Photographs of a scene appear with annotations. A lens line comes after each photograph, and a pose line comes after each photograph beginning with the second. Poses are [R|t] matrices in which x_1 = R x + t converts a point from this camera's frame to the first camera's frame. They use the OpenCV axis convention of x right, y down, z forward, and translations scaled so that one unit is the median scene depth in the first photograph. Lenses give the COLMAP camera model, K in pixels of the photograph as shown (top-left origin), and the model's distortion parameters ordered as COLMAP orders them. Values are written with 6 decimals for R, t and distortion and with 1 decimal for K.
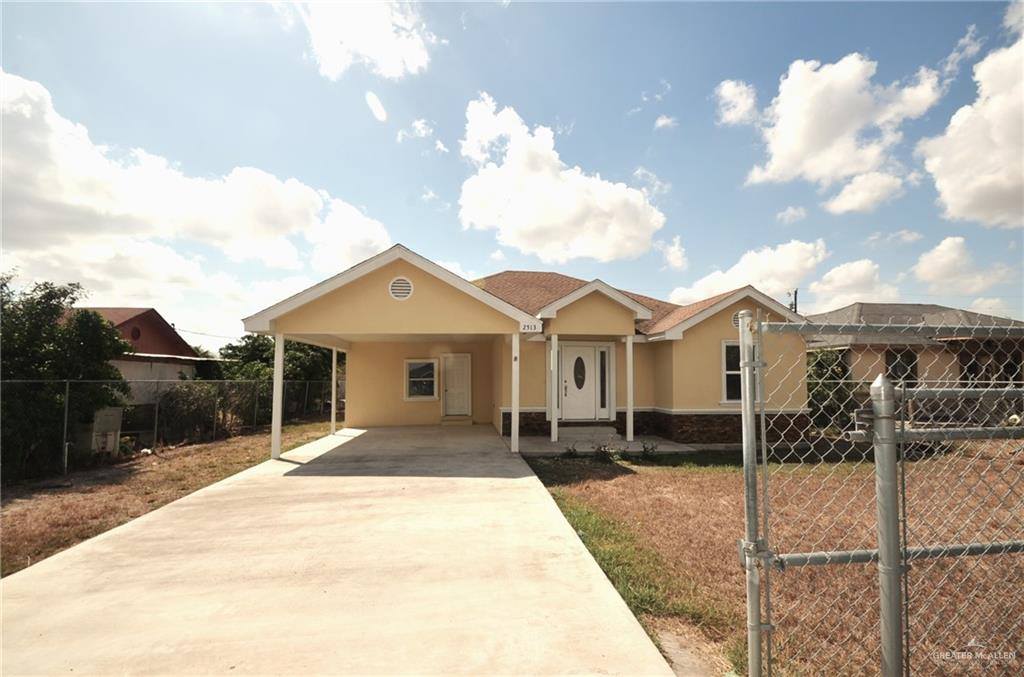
lens RADIAL K [[444.8, 0, 505.4], [0, 444.8, 344.1], [0, 0, 1]] dist [0.000235, -0.000158]
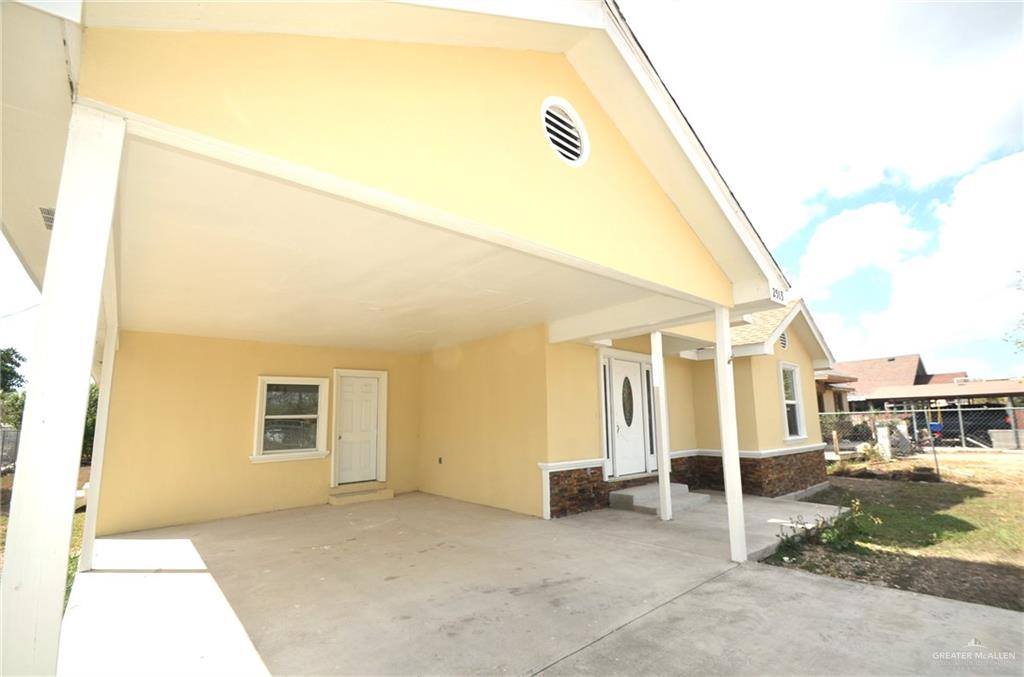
lens RADIAL K [[444.8, 0, 505.4], [0, 444.8, 344.1], [0, 0, 1]] dist [0.000235, -0.000158]
pose [[0.825286, 0.082625, 0.558637, -0.398542], [-0.030762, 0.994347, -0.101624, 0.058714], [-0.563876, 0.066684, 0.823163, 0.622820]]
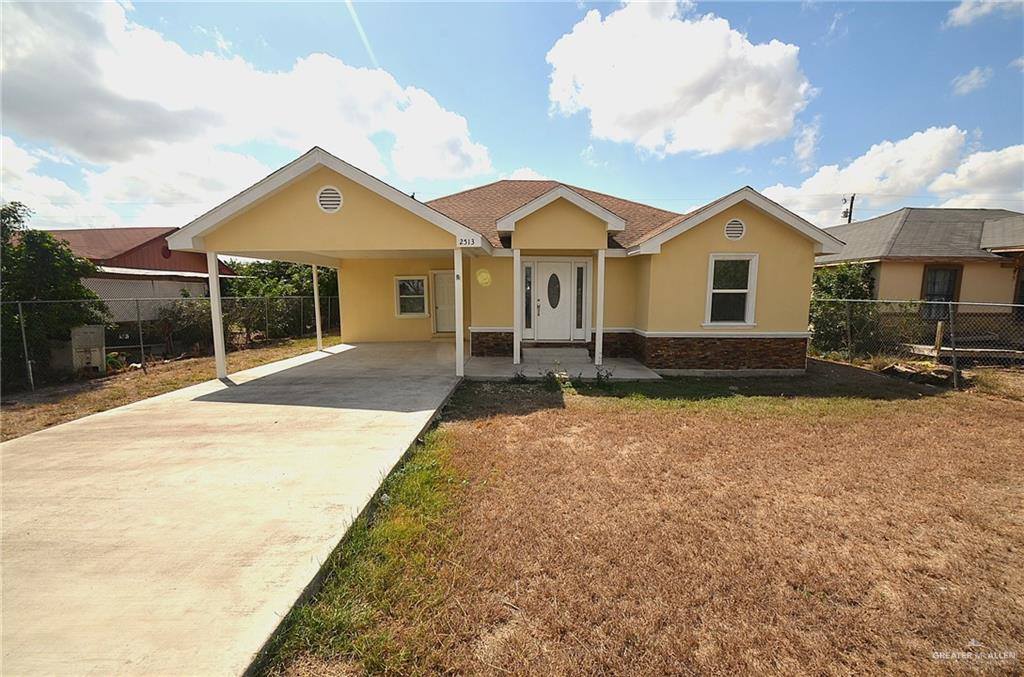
lens RADIAL K [[417.4, 0, 512.0], [0, 417.4, 338.5], [0, 0, 1]] dist [-0.005913, -0.000440]
pose [[0.993875, 0.012182, -0.109840, 0.196593], [0.008821, 0.981991, 0.188722, -0.003249], [0.110161, -0.188535, 0.975869, 0.134476]]
